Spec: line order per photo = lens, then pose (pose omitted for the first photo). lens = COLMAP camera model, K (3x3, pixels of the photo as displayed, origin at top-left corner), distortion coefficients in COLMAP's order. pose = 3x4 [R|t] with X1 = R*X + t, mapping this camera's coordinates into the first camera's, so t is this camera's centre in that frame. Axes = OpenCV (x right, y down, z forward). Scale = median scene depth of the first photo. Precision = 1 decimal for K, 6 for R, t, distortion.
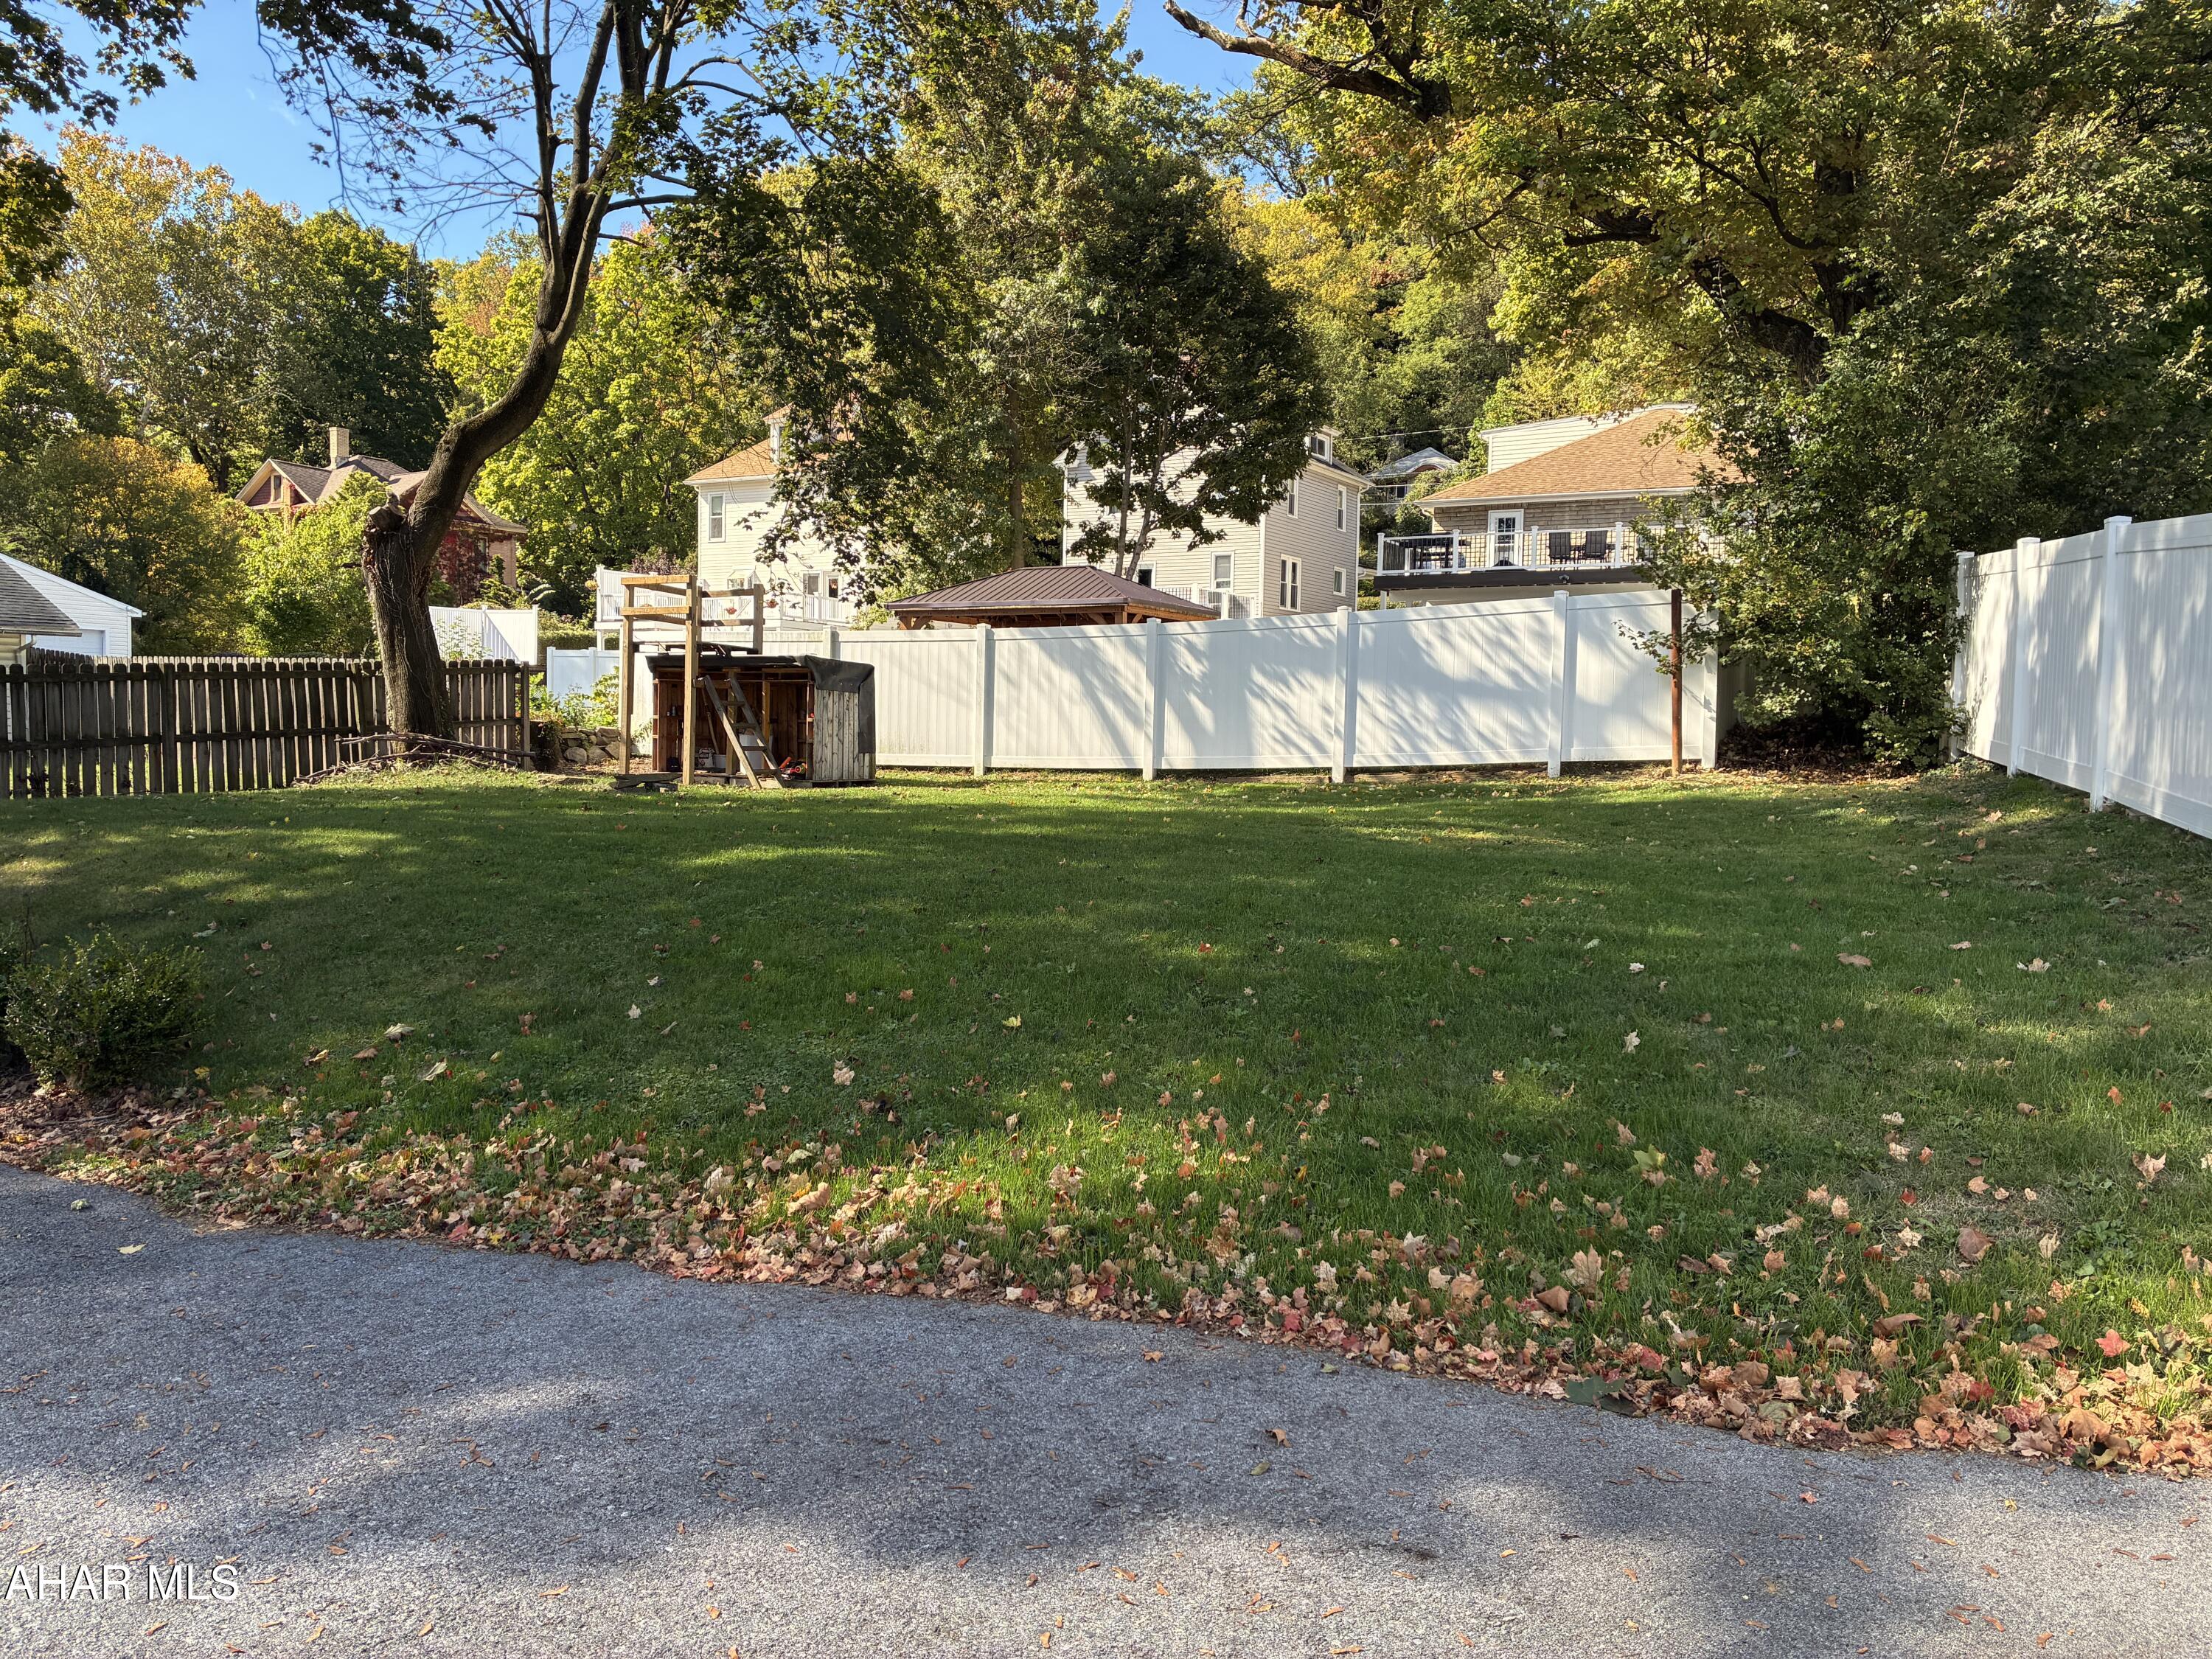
lens RADIAL K [[1682.8, 0, 1102.1], [0, 1682.8, 811.3], [0, 0, 1]] dist [0.055166, -0.060559]
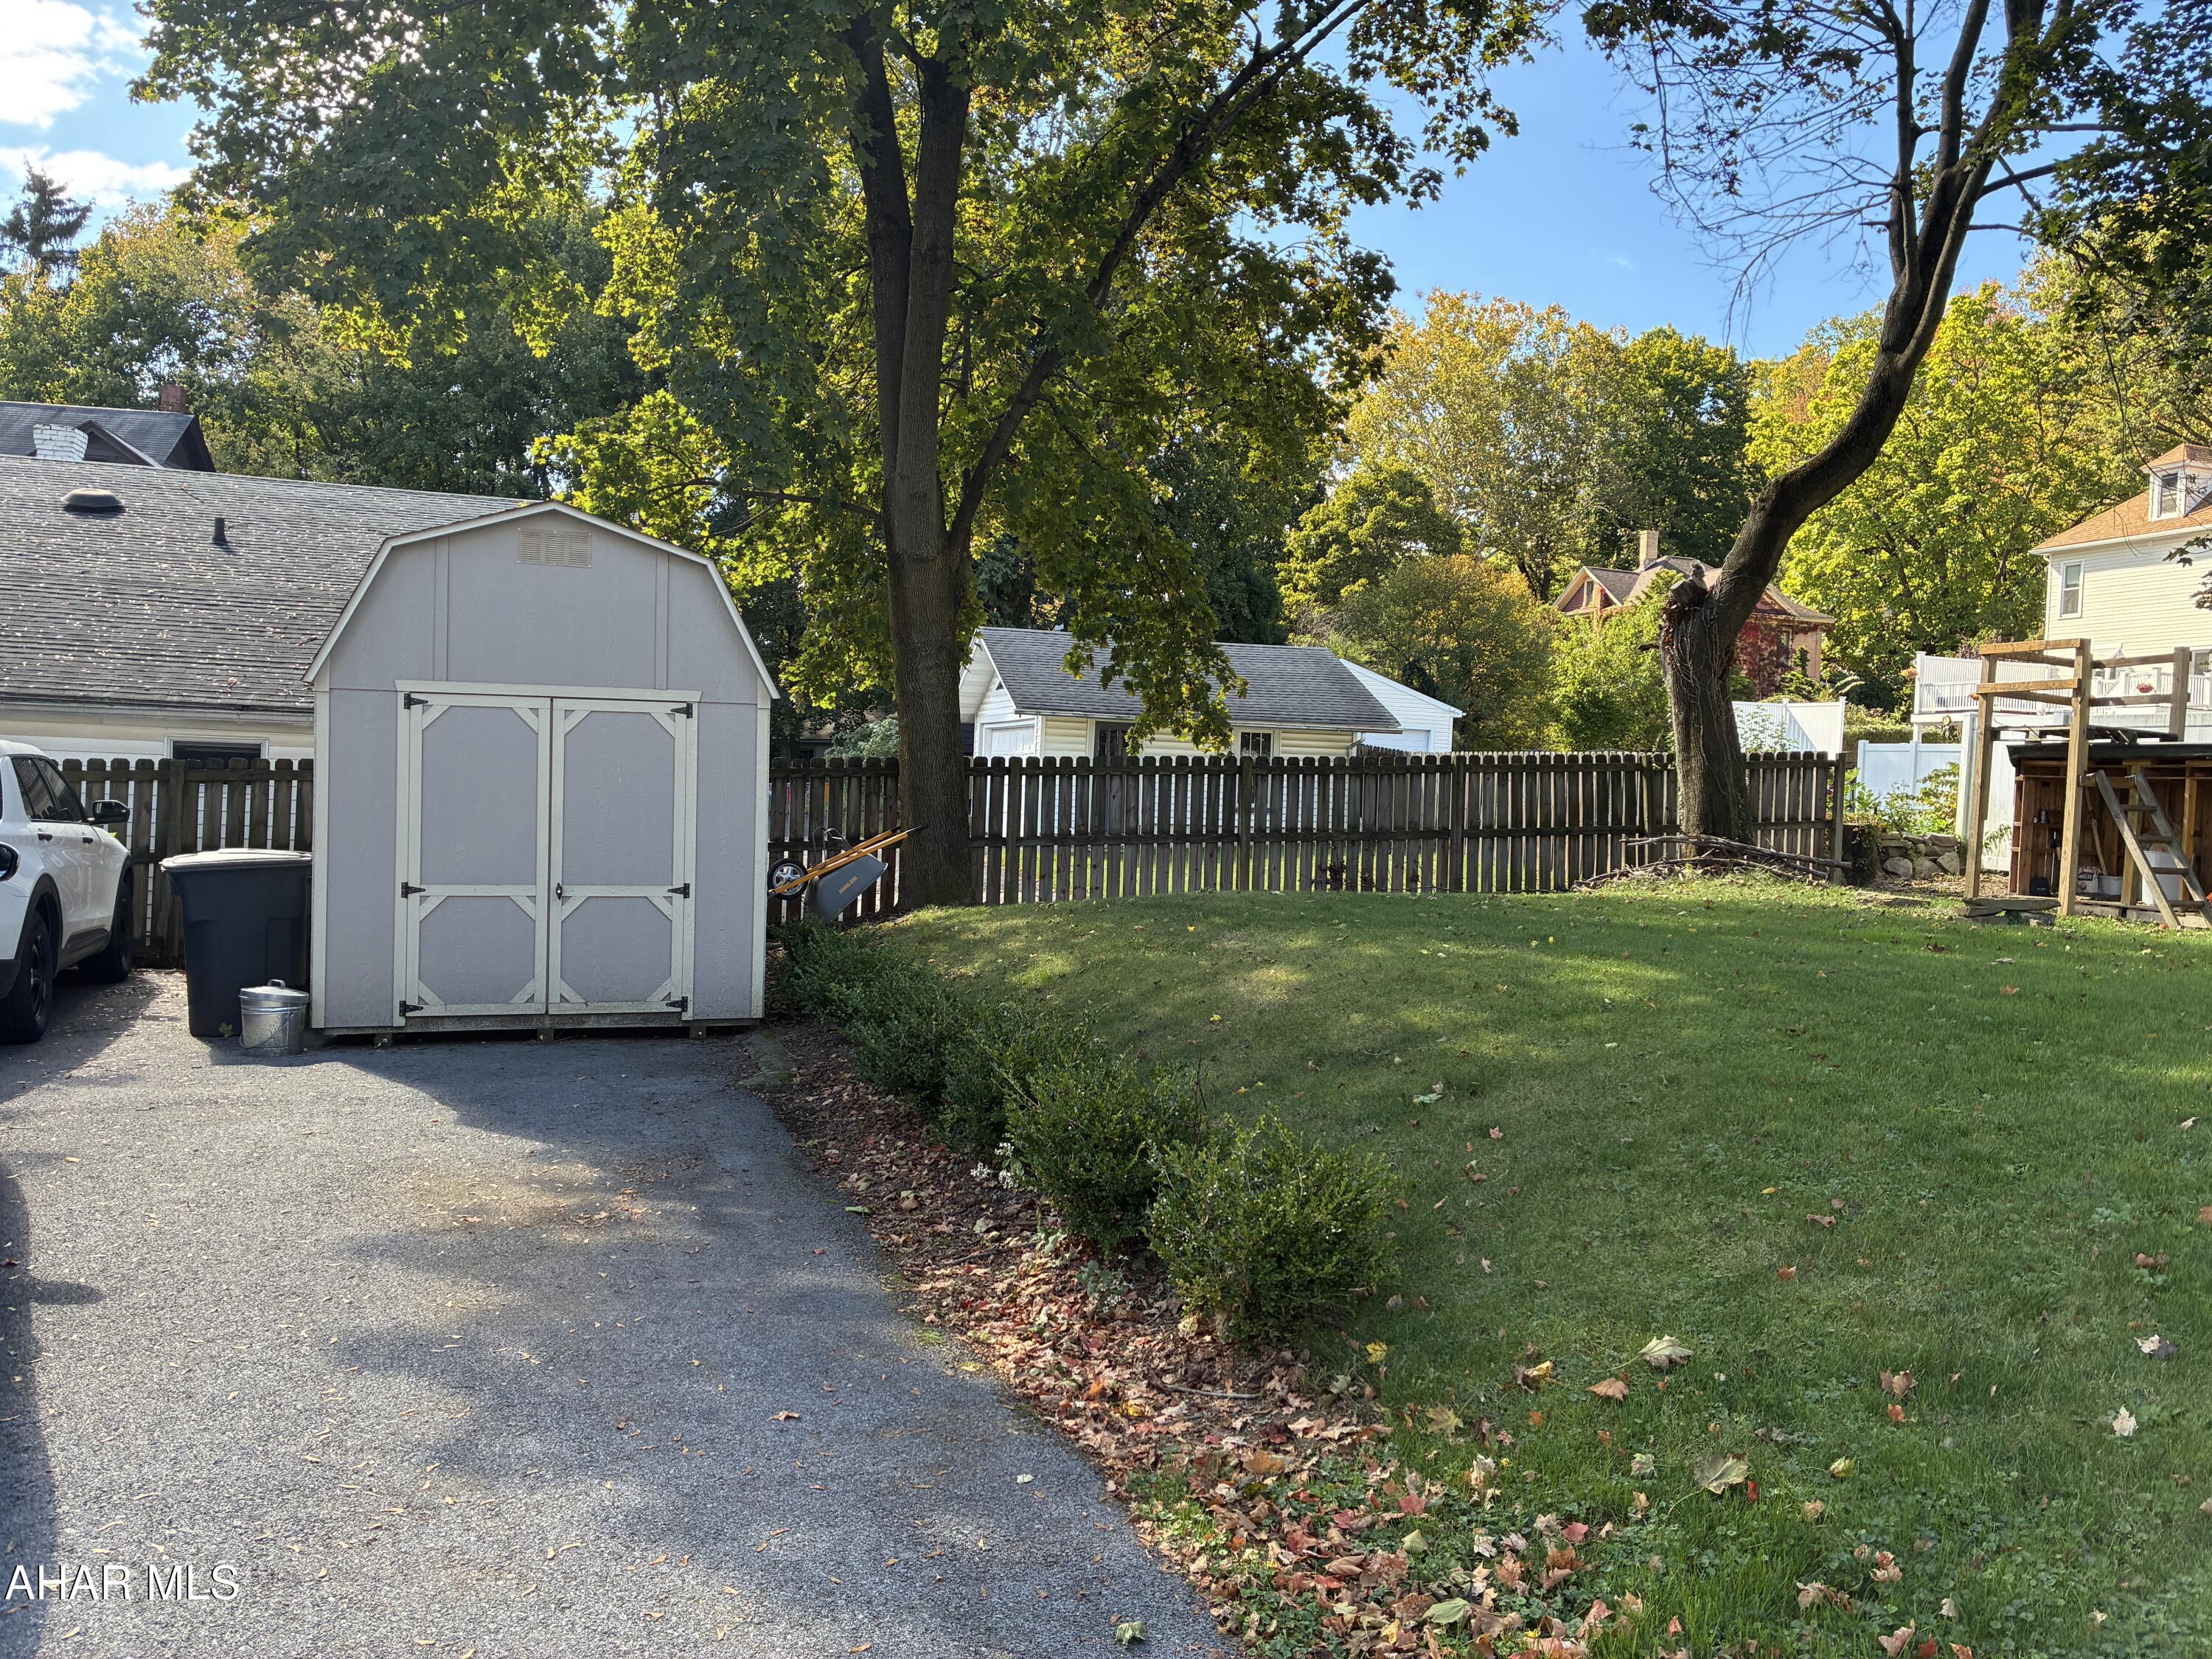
lens RADIAL K [[1682.8, 0, 1093.9], [0, 1682.8, 815.0], [0, 0, 1]] dist [0.055166, -0.060559]
pose [[0.743771, 0.024184, -0.667997, -0.056615], [-0.061583, 0.997574, -0.032453, -0.008461], [0.665592, 0.065275, 0.743456, 0.136545]]
